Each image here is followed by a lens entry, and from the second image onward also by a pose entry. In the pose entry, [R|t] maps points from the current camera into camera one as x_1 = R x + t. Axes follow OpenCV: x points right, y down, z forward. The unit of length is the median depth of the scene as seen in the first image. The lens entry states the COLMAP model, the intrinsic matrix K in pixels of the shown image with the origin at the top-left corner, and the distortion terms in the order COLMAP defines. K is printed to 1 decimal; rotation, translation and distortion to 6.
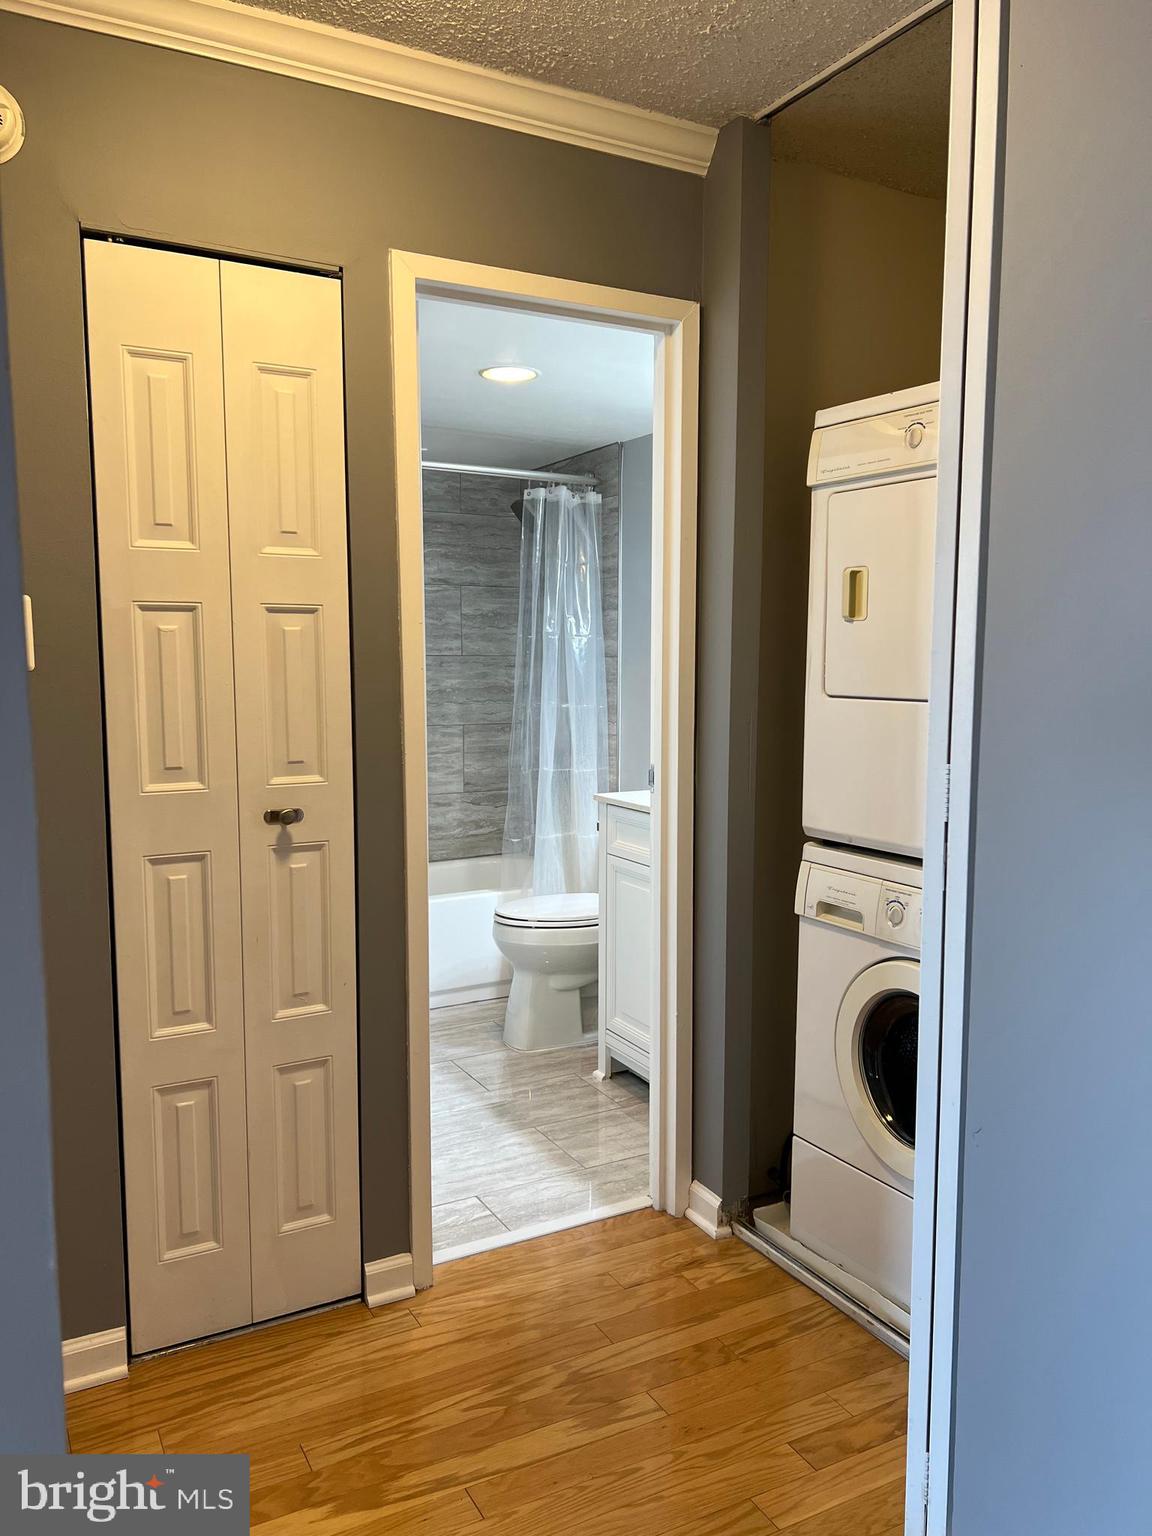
lens RADIAL K [[1162.7, 0, 572.8], [0, 1162.7, 762.2], [0, 0, 1]] dist [0.071054, -0.077475]
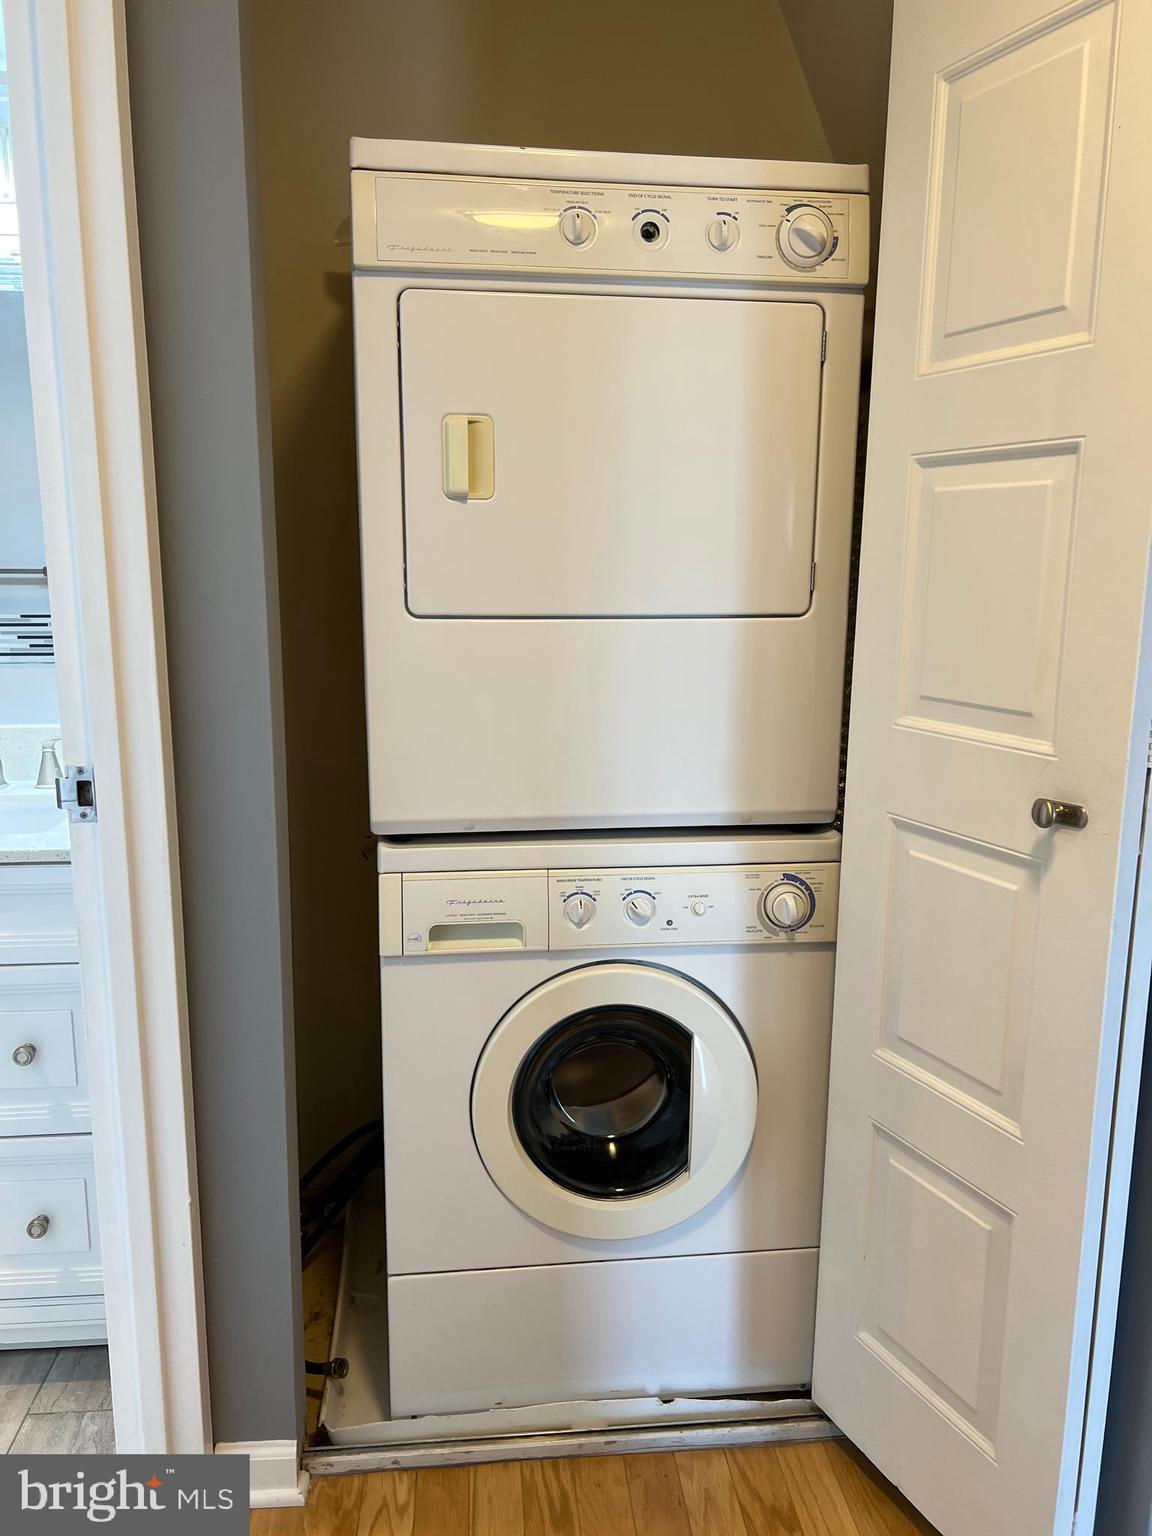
lens RADIAL K [[1162.7, 0, 586.0], [0, 1162.7, 767.0], [0, 0, 1]] dist [0.071054, -0.077475]
pose [[0.404585, -0.168974, 0.898754, -0.339946], [0.087647, 0.985422, 0.145813, -0.060606], [-0.910291, 0.019780, 0.413497, 0.648647]]
